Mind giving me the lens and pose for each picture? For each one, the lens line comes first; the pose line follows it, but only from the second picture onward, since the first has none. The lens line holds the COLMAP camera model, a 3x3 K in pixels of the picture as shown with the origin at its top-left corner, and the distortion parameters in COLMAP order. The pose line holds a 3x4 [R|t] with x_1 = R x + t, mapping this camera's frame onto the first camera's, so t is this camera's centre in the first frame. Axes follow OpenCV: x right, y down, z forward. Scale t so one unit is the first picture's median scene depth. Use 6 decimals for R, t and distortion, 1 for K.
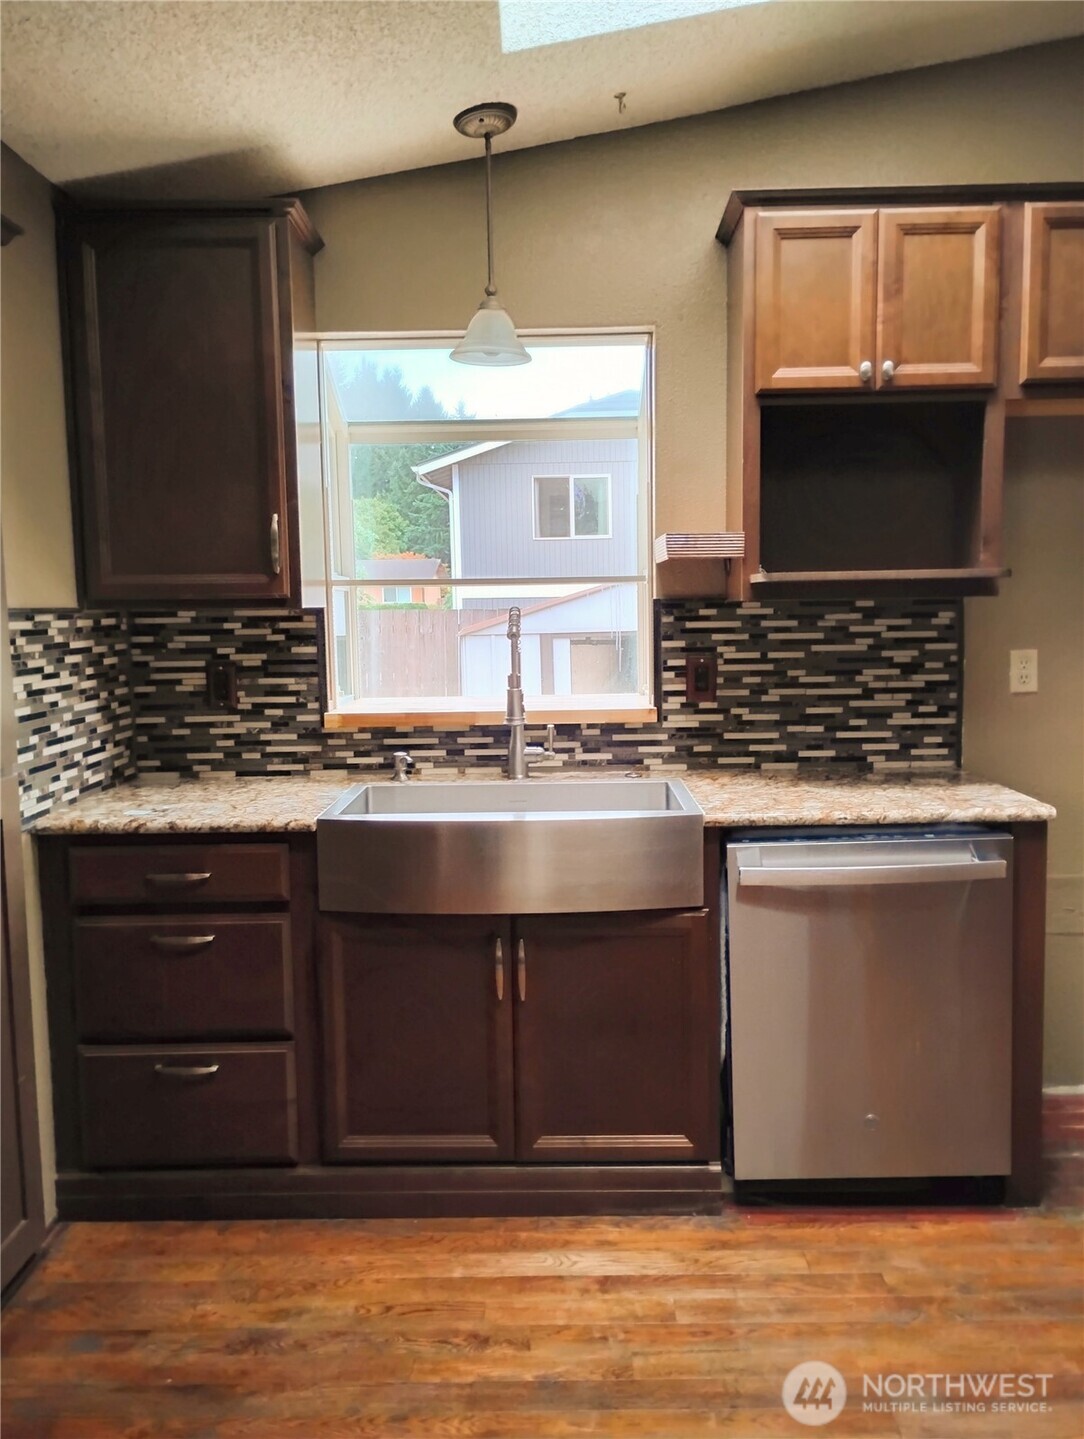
lens RADIAL K [[1202.2, 0, 543.4], [0, 1202.2, 721.6], [0, 0, 1]] dist [0.050457, -0.022382]
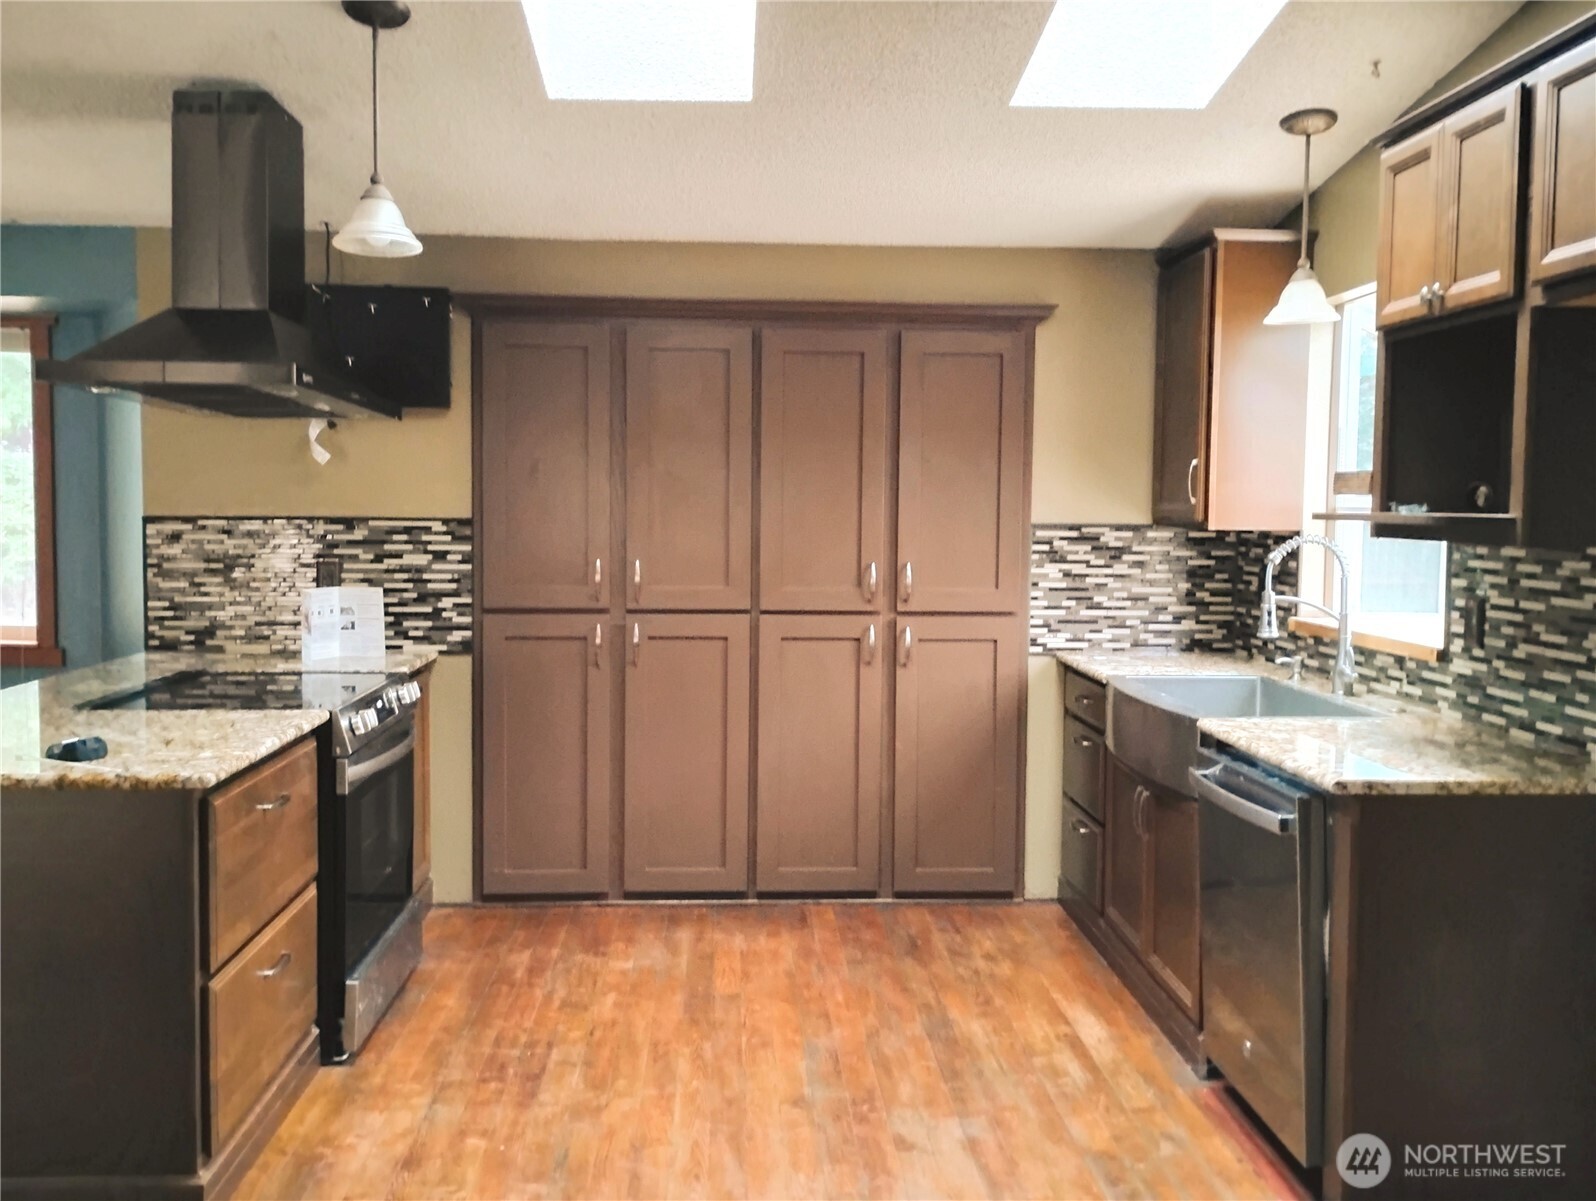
lens RADIAL K [[1333.3, 0, 798.5], [0, 1333.3, 594.3], [0, 0, 1]] dist [0.050457, -0.022382]
pose [[0.071724, 0.086478, -0.993669, 1.118517], [-0.108019, 0.991048, 0.078453, -0.082608], [0.991558, 0.101708, 0.080424, 0.407305]]
